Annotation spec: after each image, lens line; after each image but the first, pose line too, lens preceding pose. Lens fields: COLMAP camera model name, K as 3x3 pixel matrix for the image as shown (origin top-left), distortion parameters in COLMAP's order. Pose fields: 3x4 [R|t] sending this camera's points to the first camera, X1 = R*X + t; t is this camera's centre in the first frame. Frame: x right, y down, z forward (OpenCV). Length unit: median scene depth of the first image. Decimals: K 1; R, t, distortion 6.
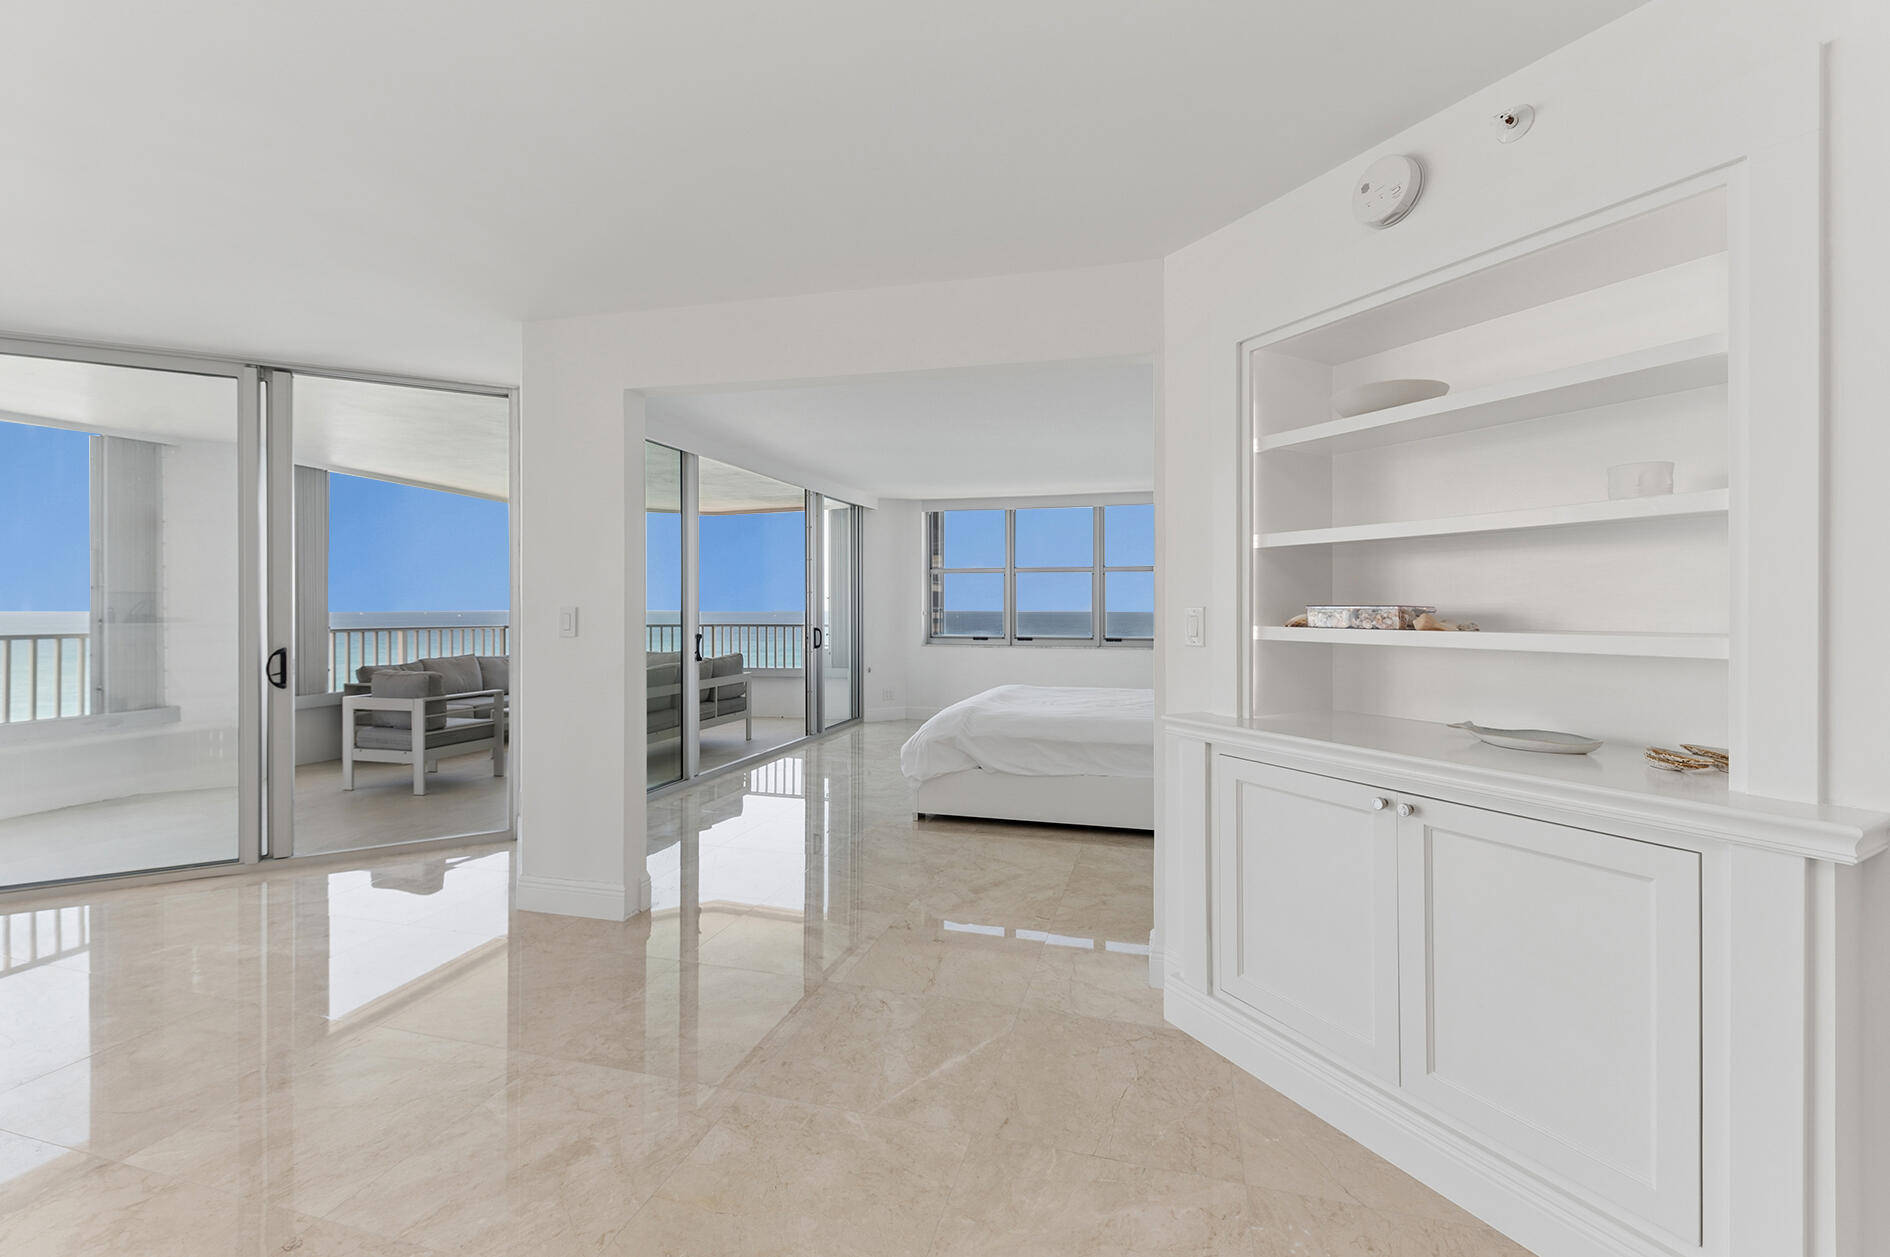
lens RADIAL K [[768.0, 0, 944.1], [0, 768.0, 616.3], [0, 0, 1]] dist [0.000781, -0.000106]
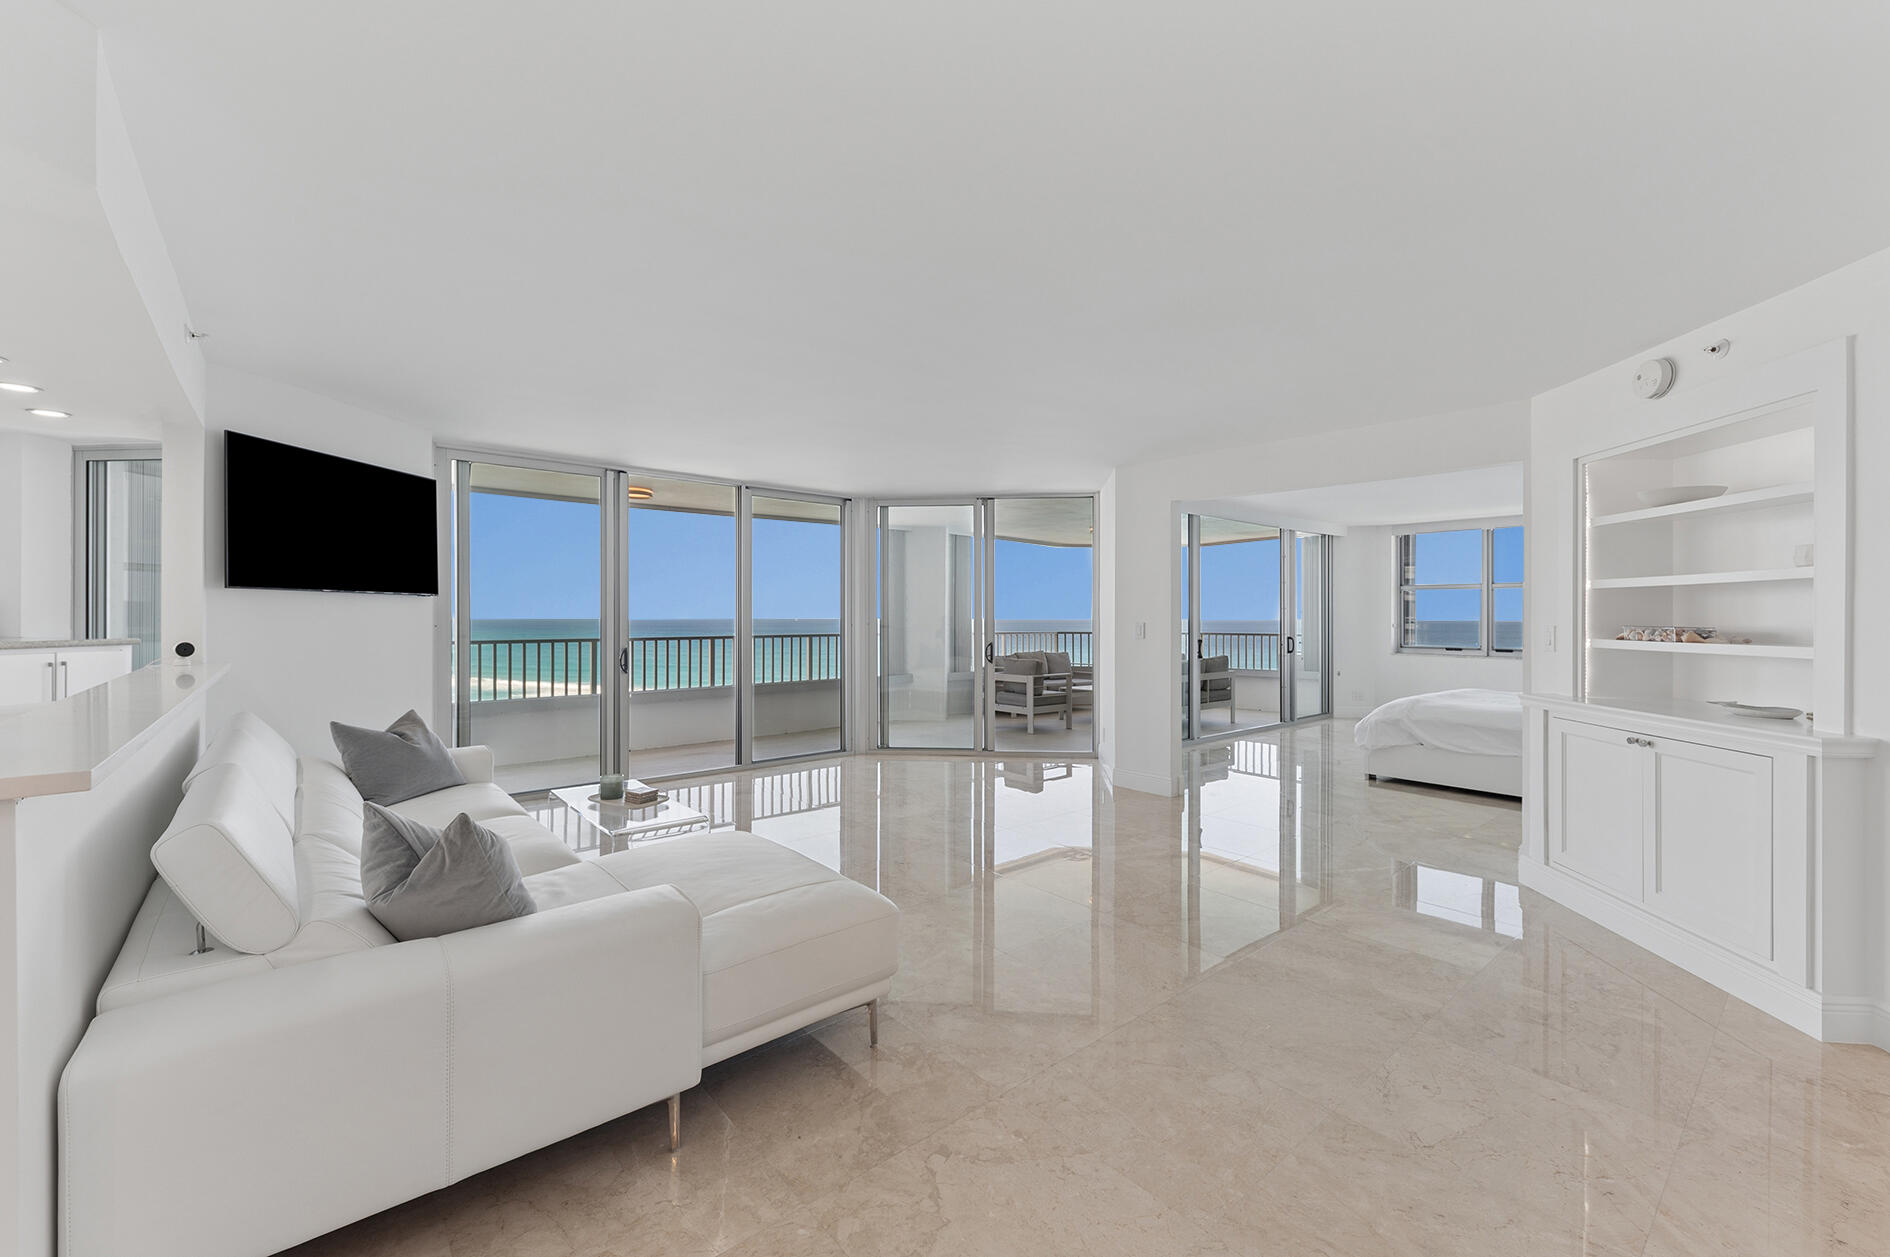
lens RADIAL K [[768.0, 0, 944.1], [0, 768.0, 616.3], [0, 0, 1]] dist [0.000781, -0.000106]
pose [[0.829794, -0.000541, -0.558069, 0.087012], [-0.005723, 0.999939, -0.009479, -0.004801], [0.558040, 0.011059, 0.829740, -0.472317]]
